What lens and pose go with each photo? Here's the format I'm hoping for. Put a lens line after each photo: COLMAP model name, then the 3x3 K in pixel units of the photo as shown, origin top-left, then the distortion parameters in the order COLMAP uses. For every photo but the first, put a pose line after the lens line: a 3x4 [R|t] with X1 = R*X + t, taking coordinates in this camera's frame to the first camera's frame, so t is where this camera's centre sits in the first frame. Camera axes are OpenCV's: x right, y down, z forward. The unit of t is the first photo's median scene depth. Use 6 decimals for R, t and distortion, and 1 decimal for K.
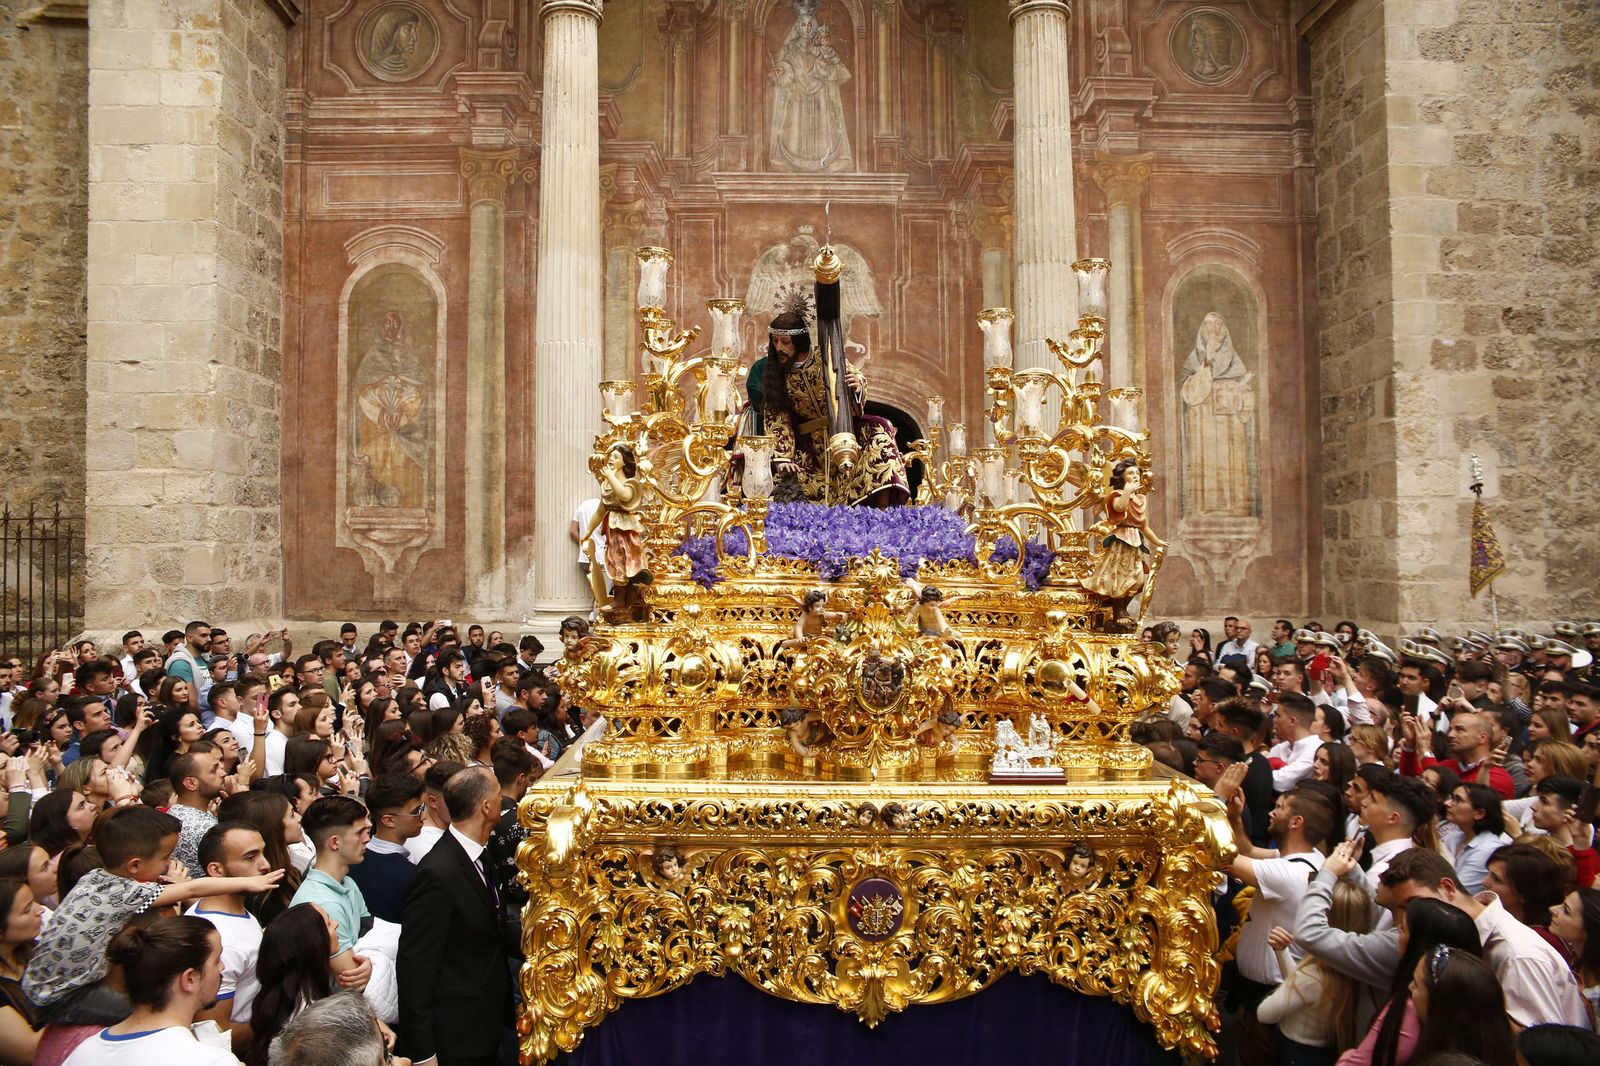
lens RADIAL K [[1098.1, 0, 809.1], [0, 1098.1, 534.1], [0, 0, 1]] dist [-0.120805, 0.104224]
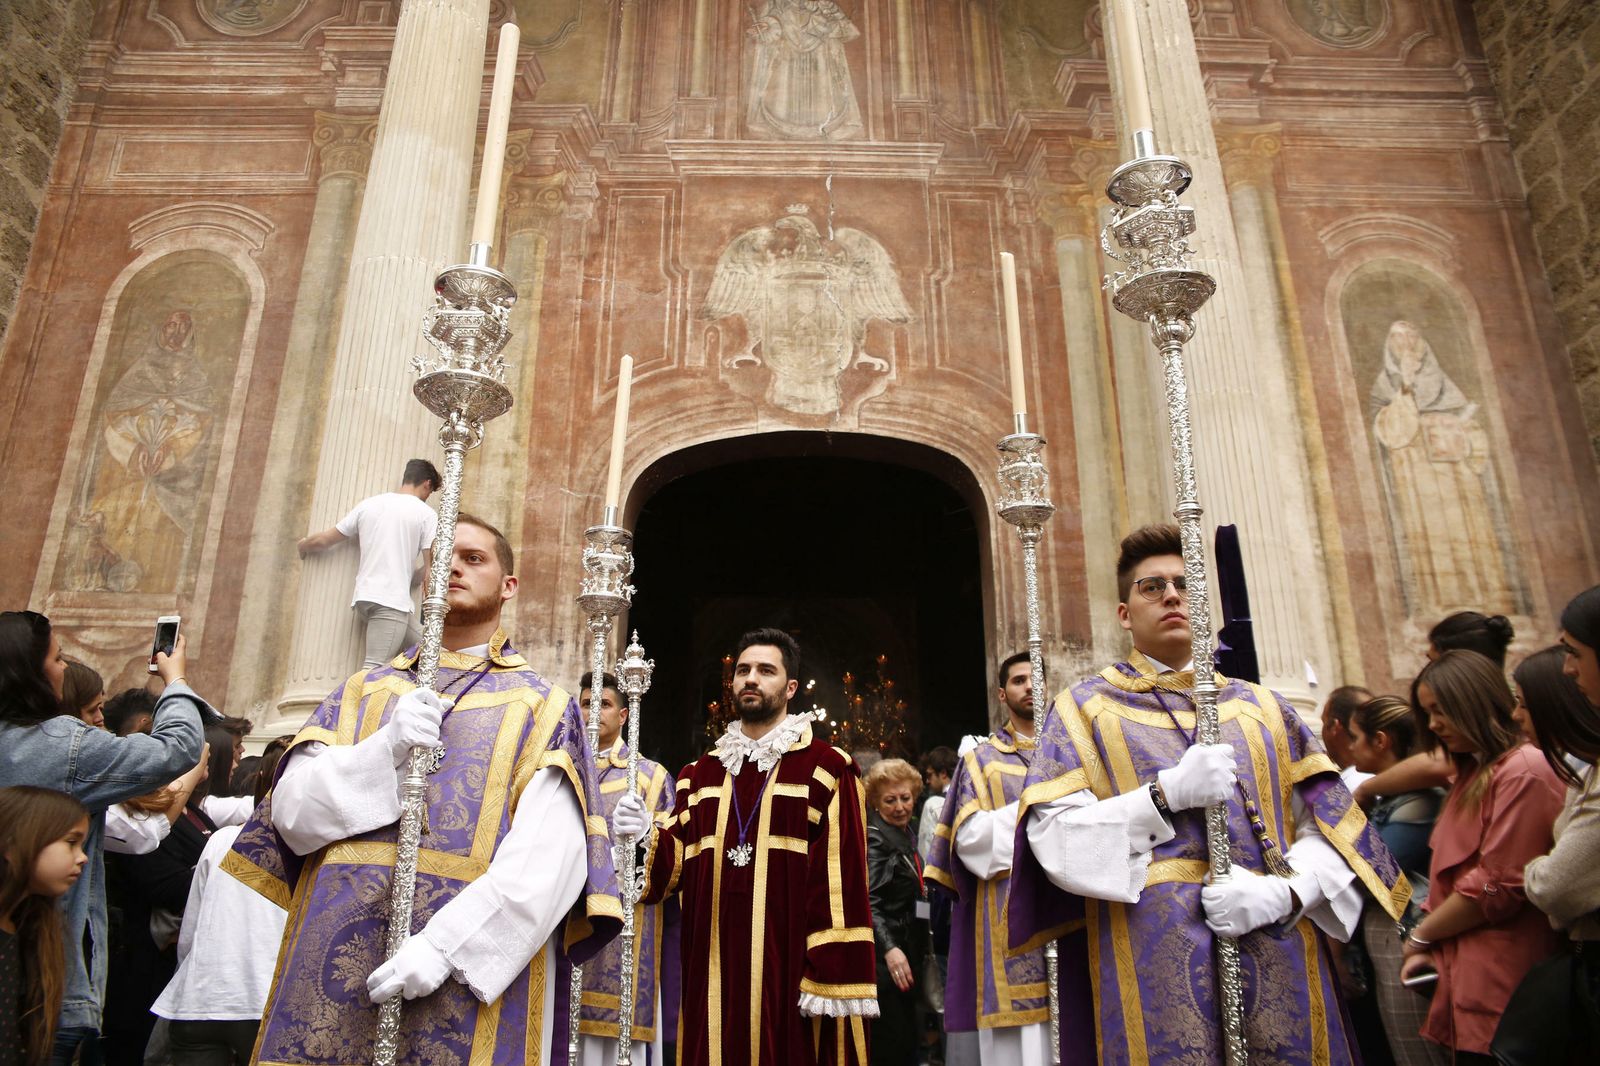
lens RADIAL K [[1098.1, 0, 809.1], [0, 1098.1, 534.1], [0, 0, 1]] dist [-0.120805, 0.104224]
pose [[0.999971, -0.002731, -0.007075, 0.008609], [0.000367, 0.949234, -0.314570, 0.132600], [0.007575, 0.314559, 0.949208, 0.412564]]
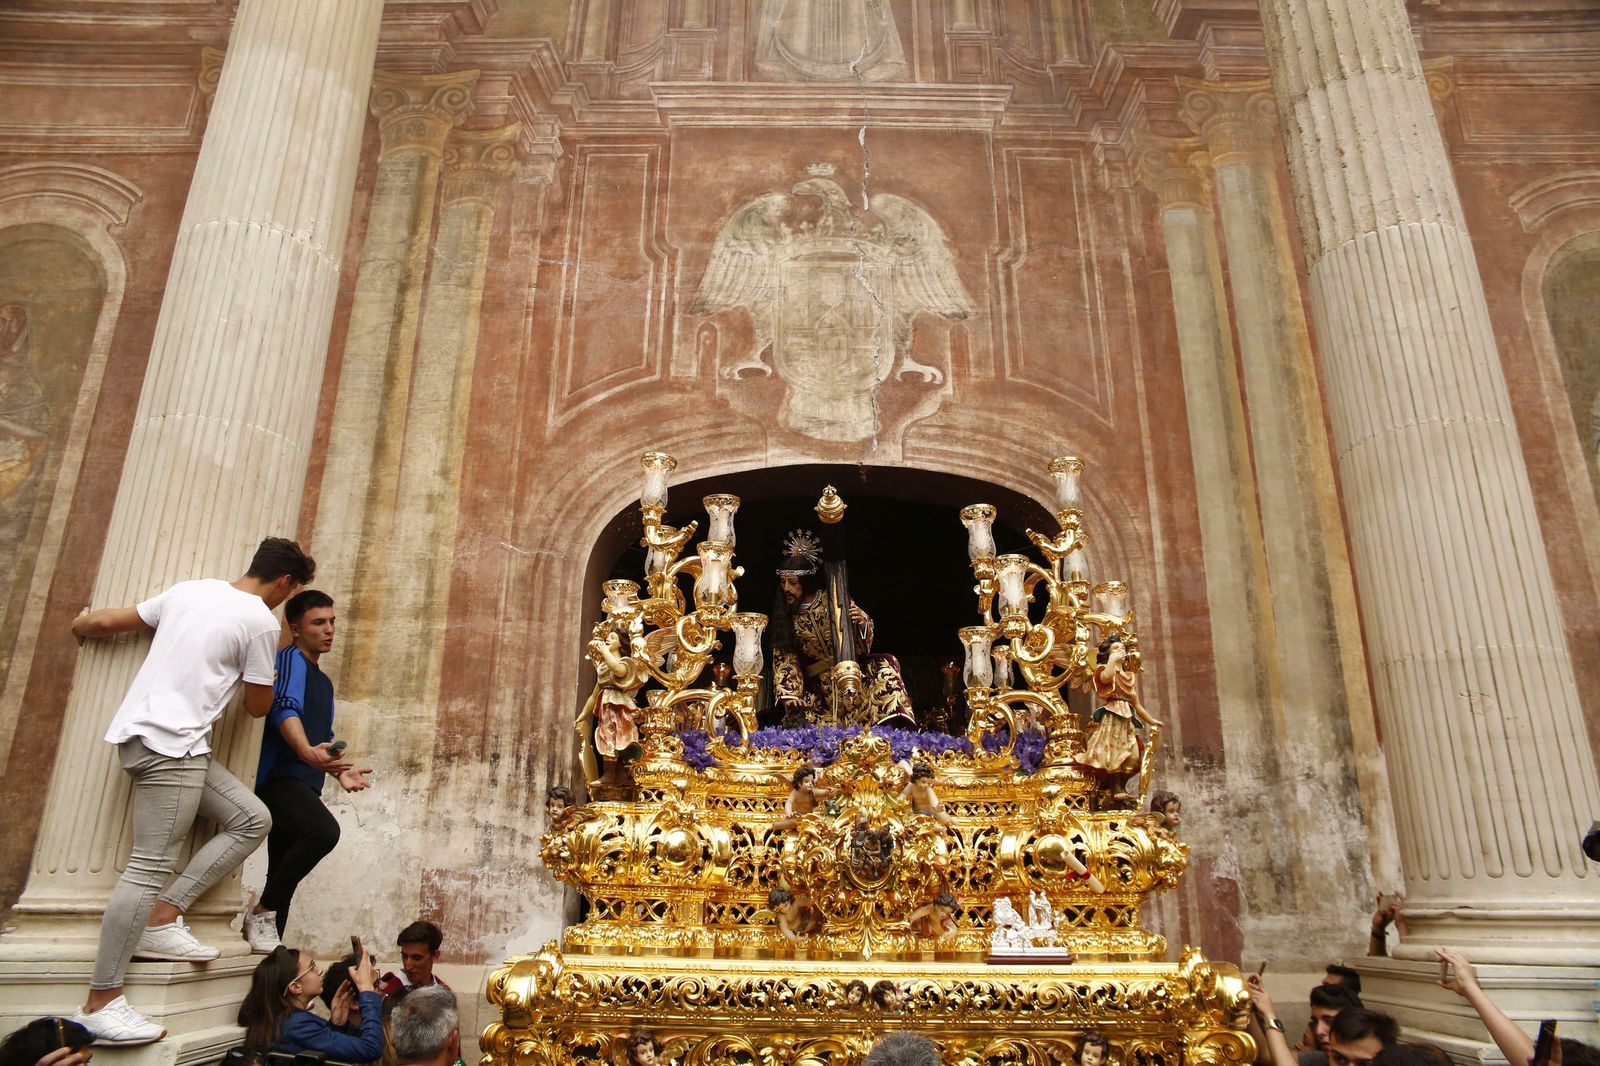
lens RADIAL K [[1098.1, 0, 809.1], [0, 1098.1, 534.1], [0, 0, 1]] dist [-0.120805, 0.104224]
pose [[0.999550, -0.000055, -0.029981, 0.006762], [-0.009380, 0.949220, -0.314472, 0.051931], [0.028476, 0.314612, 0.948793, 0.560340]]
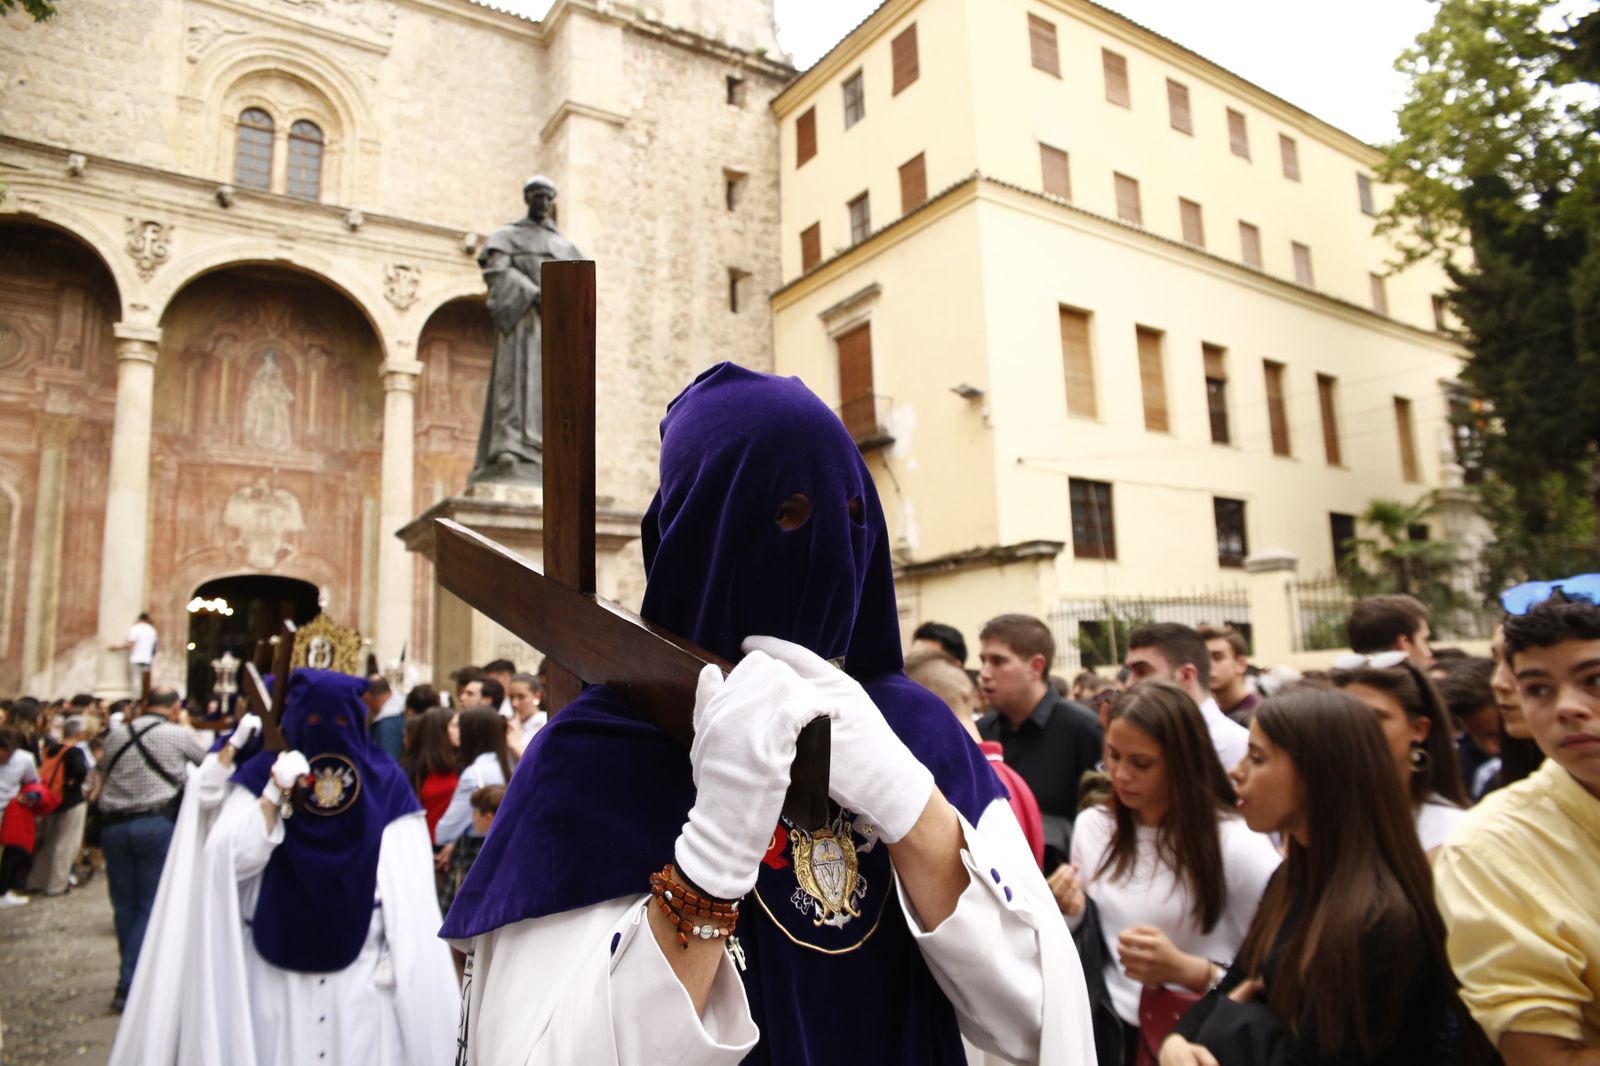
lens RADIAL K [[1072.1, 0, 800.0], [0, 1072.1, 533.0], [0, 0, 1]] dist [-0.110183, 0.088264]
pose [[0.847852, 0.060605, 0.526758, -0.157521], [0.015992, 0.990072, -0.139650, 0.062528], [-0.529992, 0.126827, 0.838465, -0.919434]]
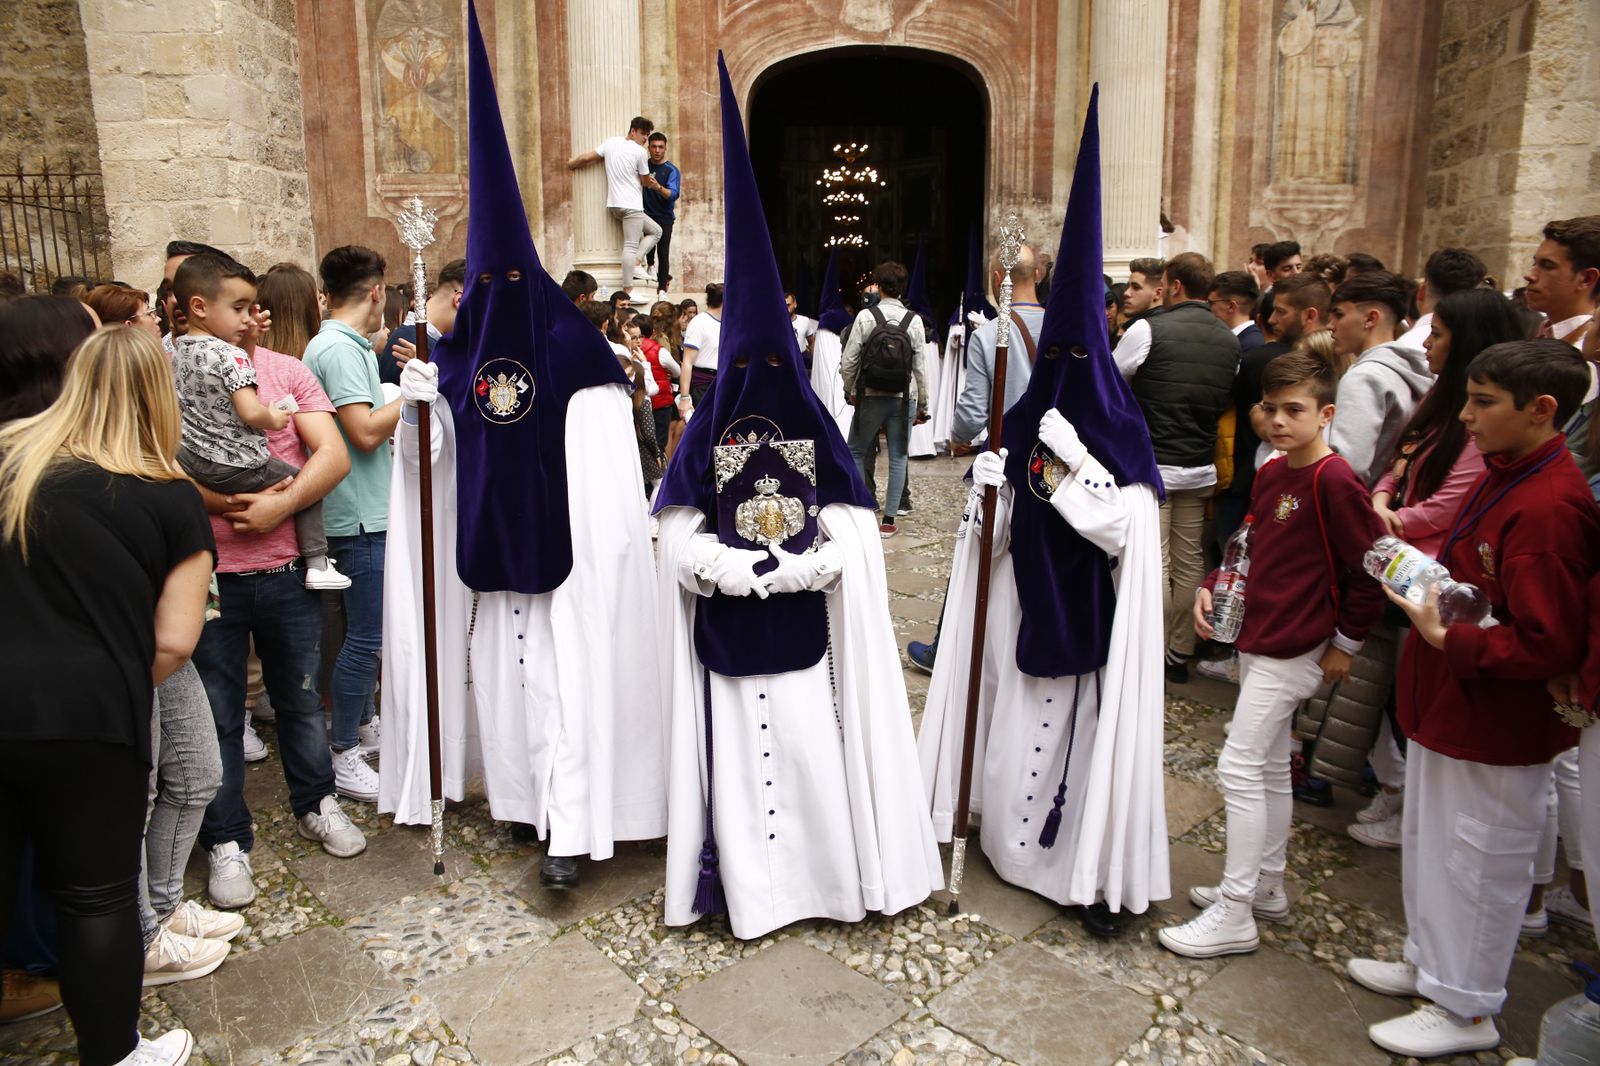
lens RADIAL K [[1098.1, 0, 809.1], [0, 1098.1, 534.1], [0, 0, 1]] dist [-0.120805, 0.104224]
pose [[0.998734, 0.010793, -0.049134, 0.001844], [-0.000326, 0.978080, 0.208230, 0.087877], [0.050305, -0.207950, 0.976845, 0.030556]]
